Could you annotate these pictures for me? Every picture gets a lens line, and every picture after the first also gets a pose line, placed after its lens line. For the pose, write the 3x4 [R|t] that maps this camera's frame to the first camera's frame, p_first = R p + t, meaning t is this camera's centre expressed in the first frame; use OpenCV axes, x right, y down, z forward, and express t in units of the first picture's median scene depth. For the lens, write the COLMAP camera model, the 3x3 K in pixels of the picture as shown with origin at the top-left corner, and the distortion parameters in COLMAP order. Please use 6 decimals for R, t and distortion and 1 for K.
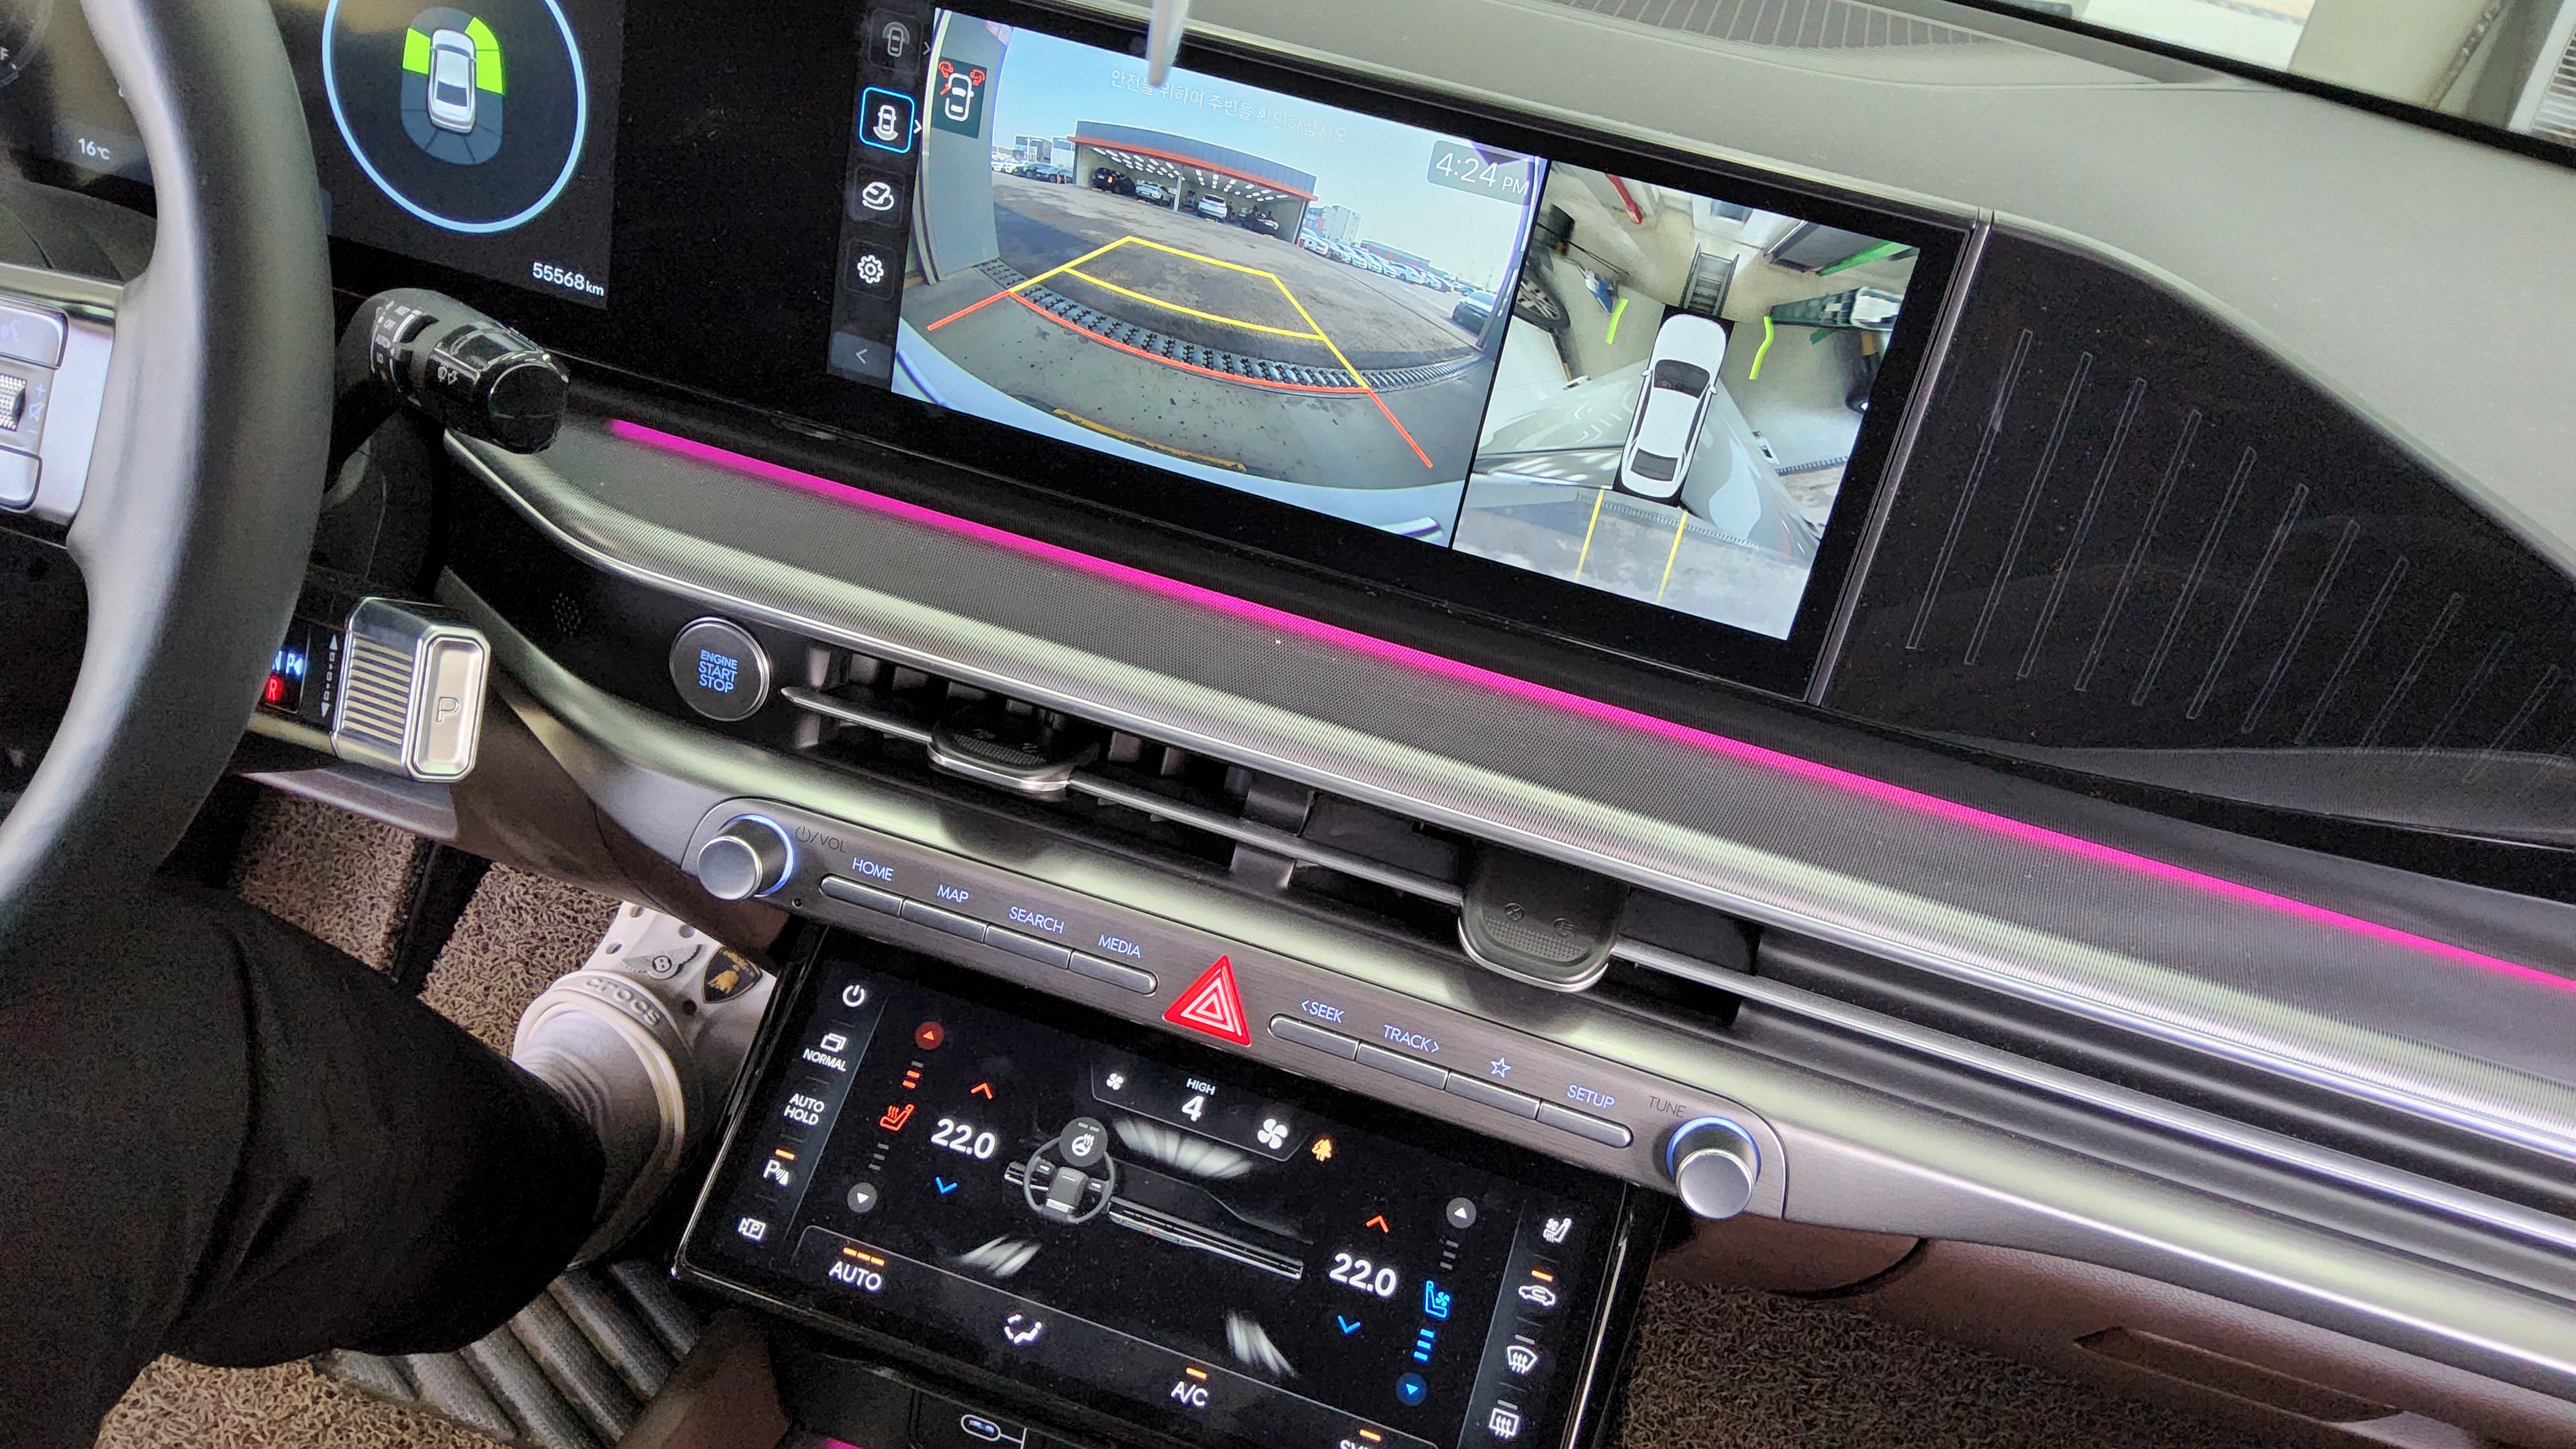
lens RADIAL K [[1847.4, 0, 1281.1], [0, 1847.4, 709.5], [0, 0, 1]] dist [0.117860, -0.194808]
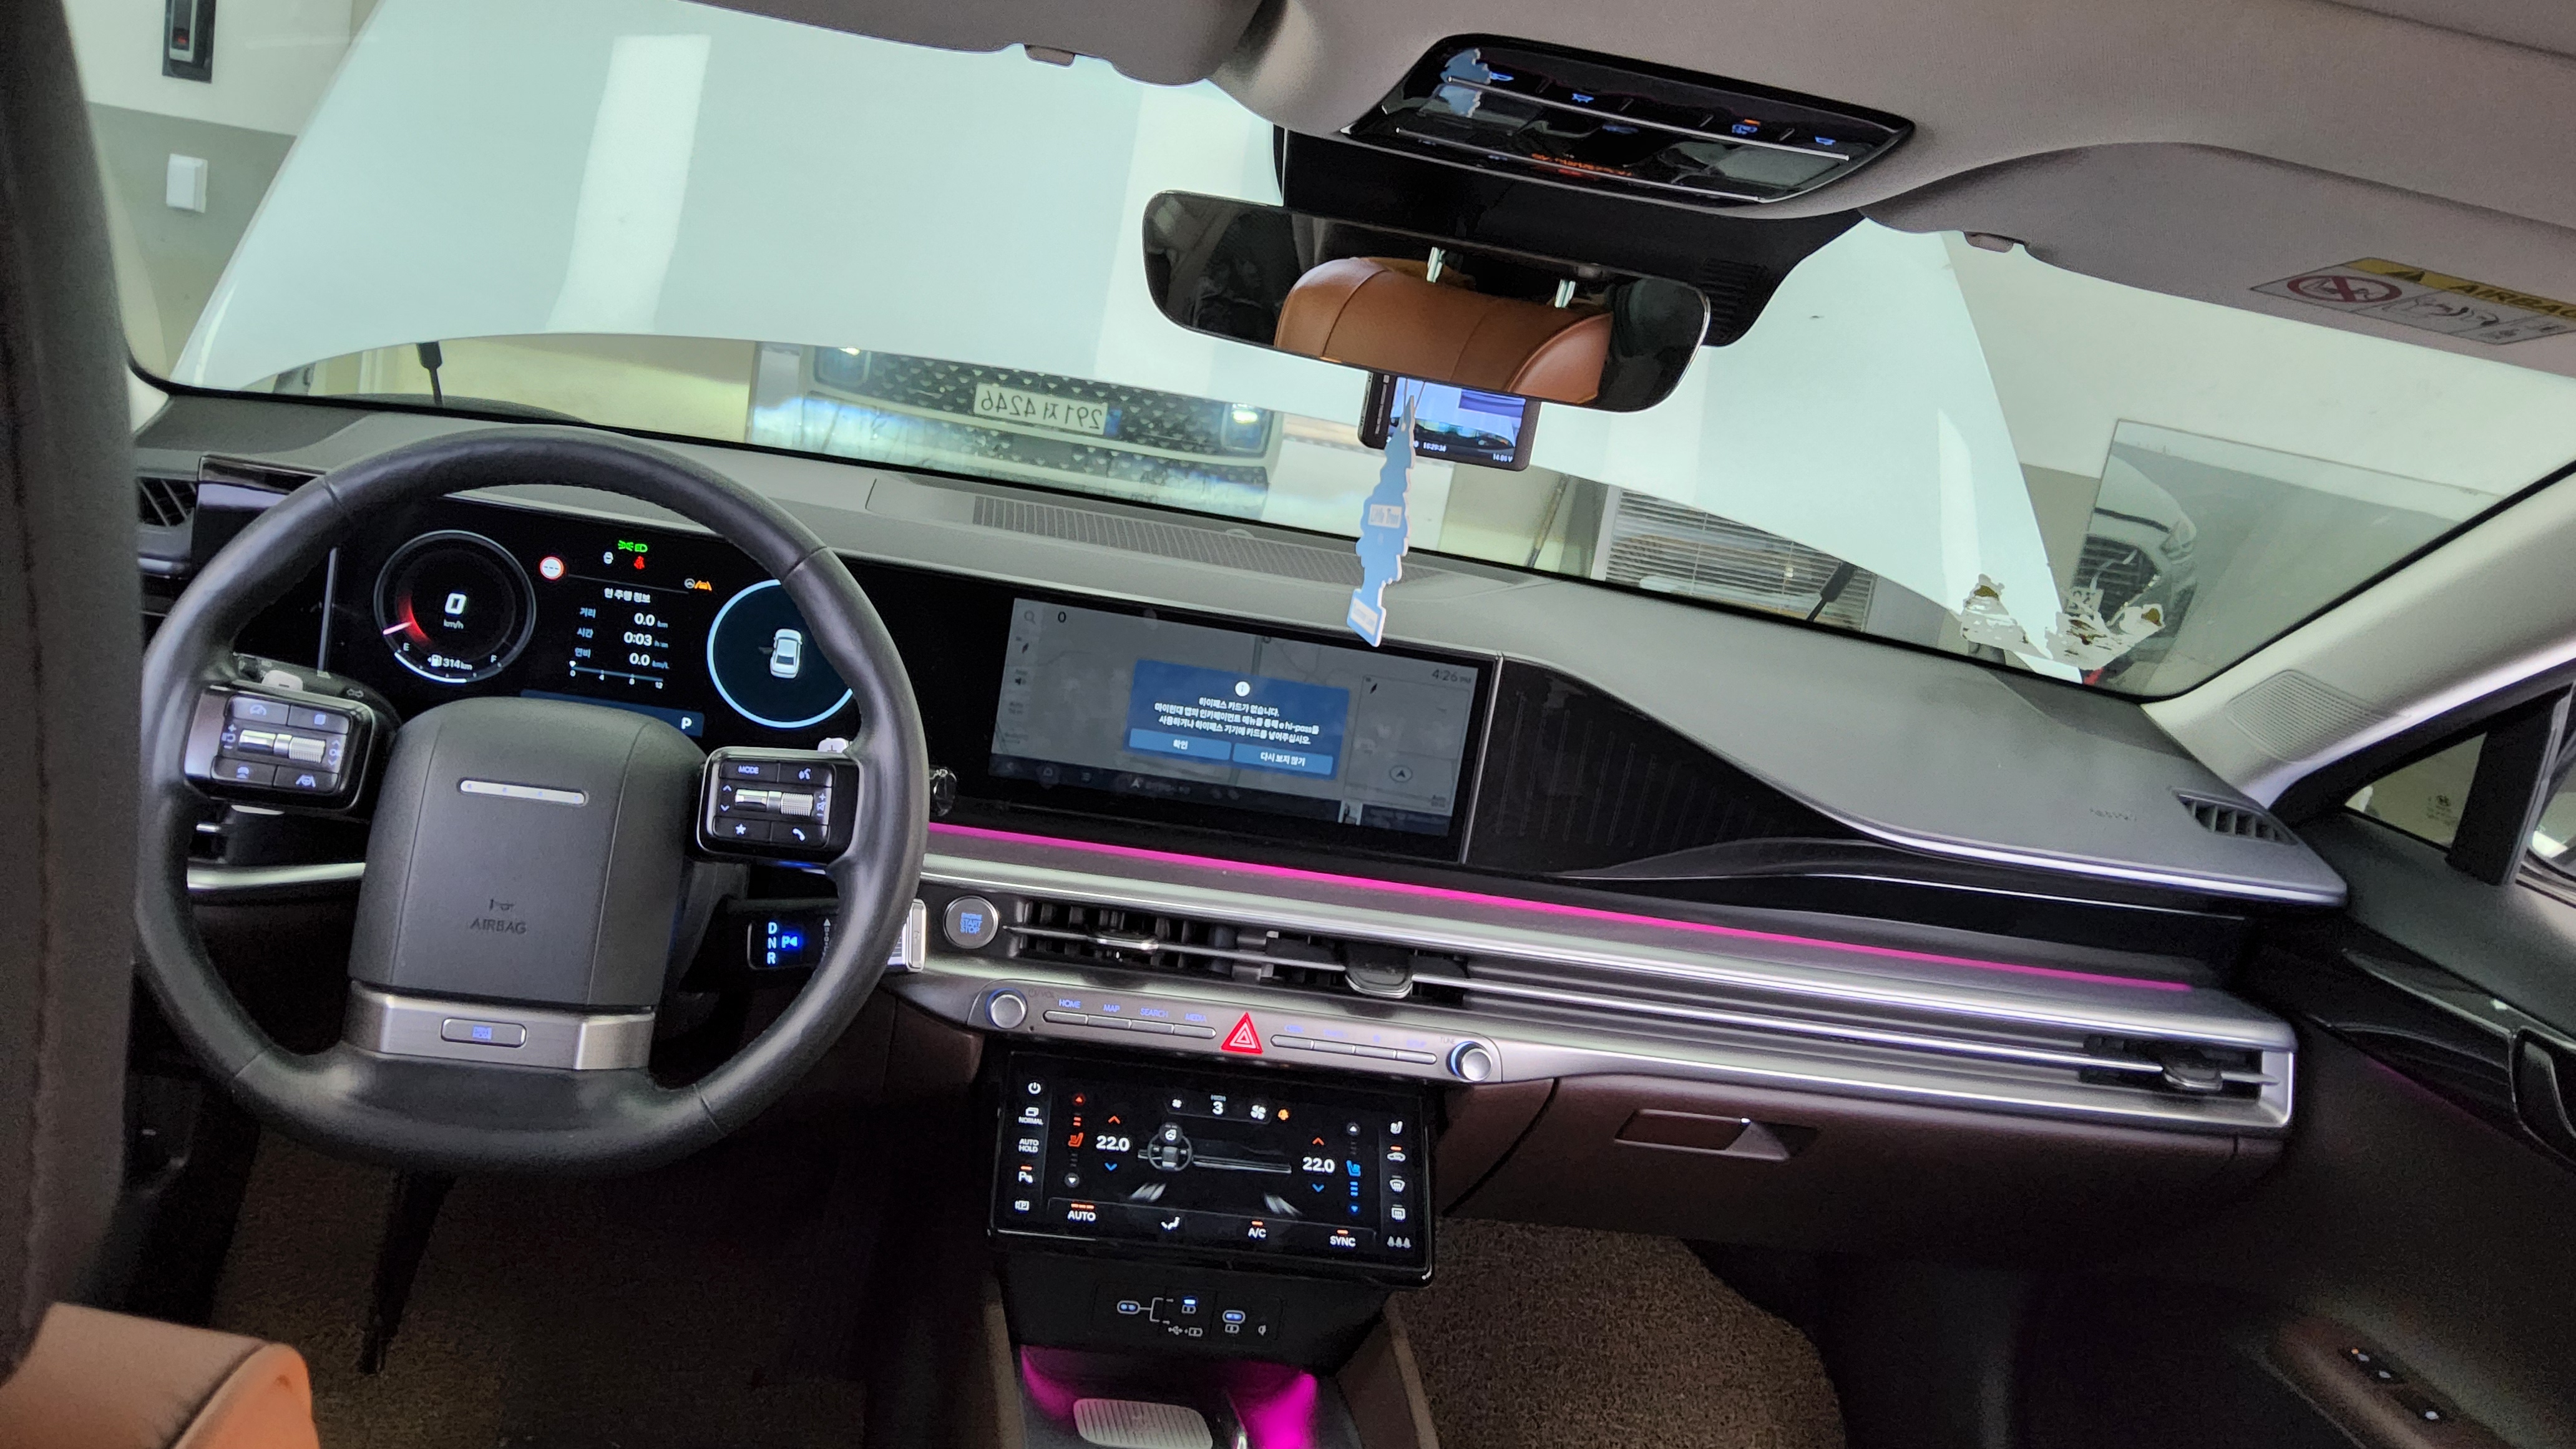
lens RADIAL K [[1847.4, 0, 1281.1], [0, 1847.4, 709.5], [0, 0, 1]] dist [0.117860, -0.194808]
pose [[0.925627, -0.100175, 0.364938, -0.702144], [0.174253, 0.968839, -0.176028, 0.168246], [-0.335933, 0.226528, 0.914240, -1.002033]]
